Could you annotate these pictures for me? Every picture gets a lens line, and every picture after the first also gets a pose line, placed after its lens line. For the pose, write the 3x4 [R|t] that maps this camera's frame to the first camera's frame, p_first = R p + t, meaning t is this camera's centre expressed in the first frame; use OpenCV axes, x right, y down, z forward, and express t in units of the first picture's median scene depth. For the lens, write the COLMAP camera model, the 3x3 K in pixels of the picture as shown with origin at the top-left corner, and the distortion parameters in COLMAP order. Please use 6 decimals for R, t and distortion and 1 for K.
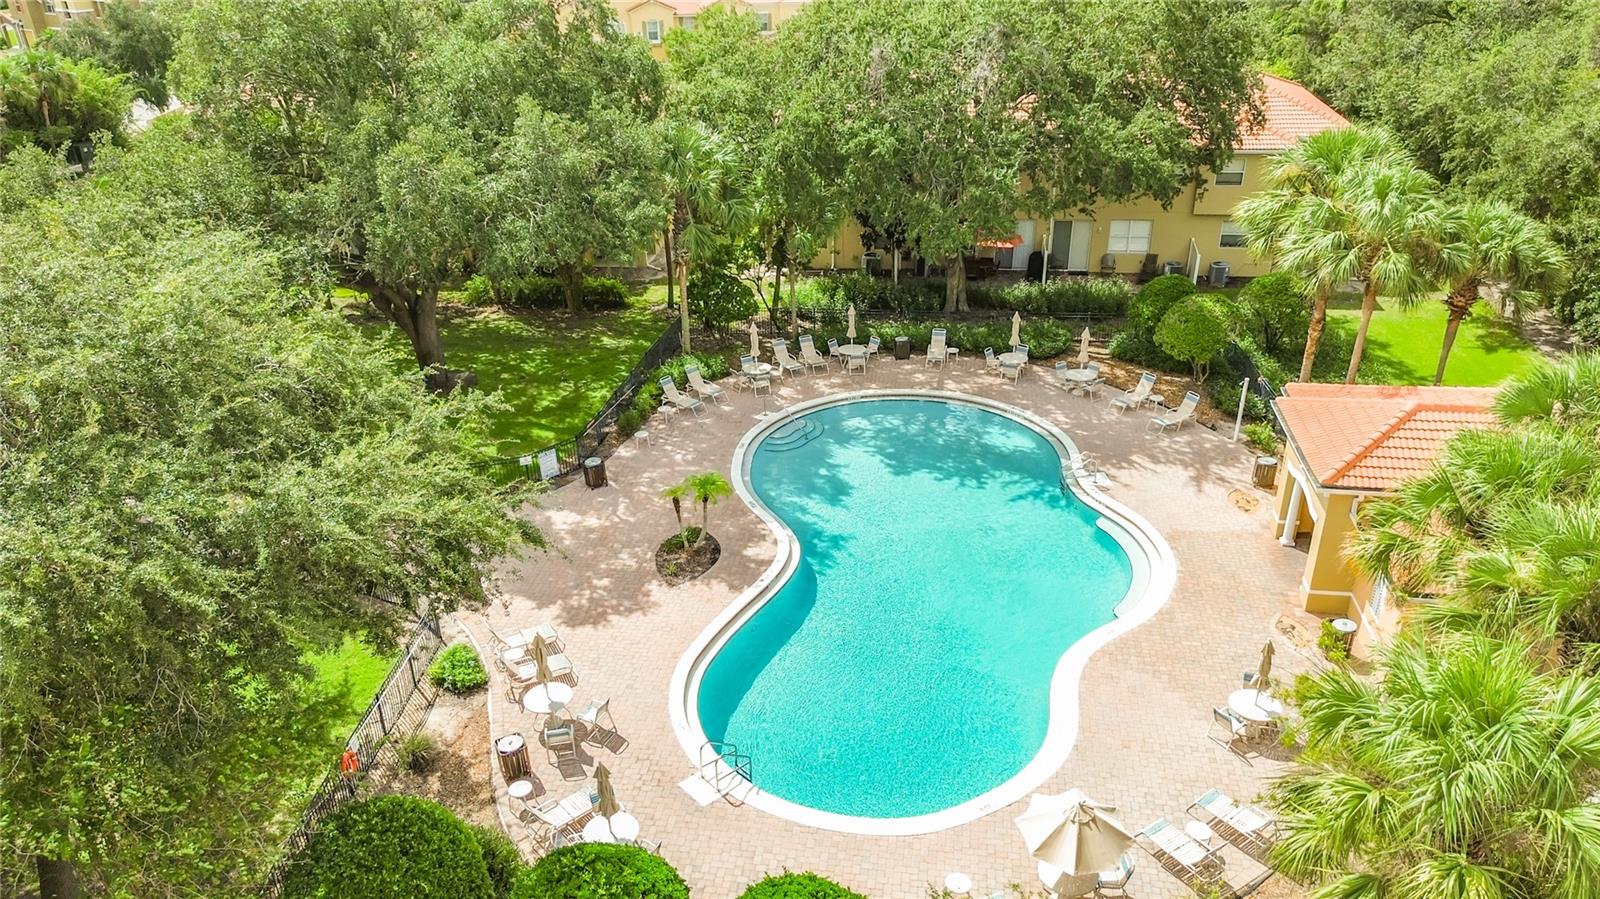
lens RADIAL K [[1165.4, 0, 760.3], [0, 1165.4, 489.0], [0, 0, 1]] dist [0.067727, -0.073442]
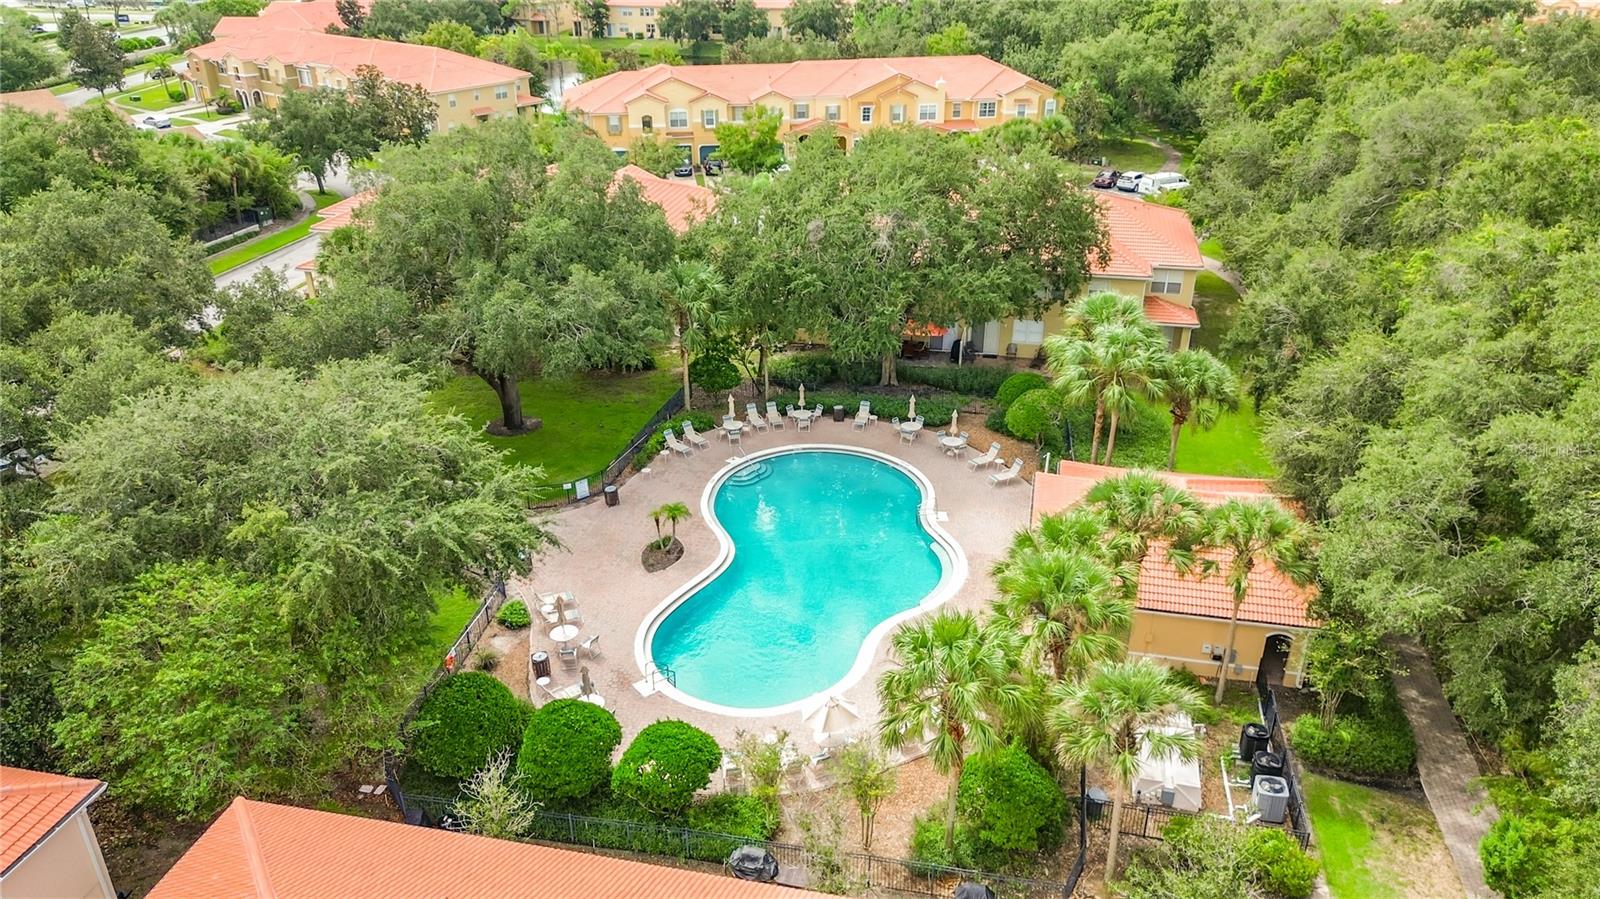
lens RADIAL K [[1173.0, 0, 791.1], [0, 1173.0, 447.8], [0, 0, 1]] dist [0.064488, -0.114945]
pose [[0.997941, 0.046736, -0.043929, 0.165922], [-0.047867, 0.998539, -0.025057, -0.052041], [0.042694, 0.027108, 0.998720, -0.557630]]
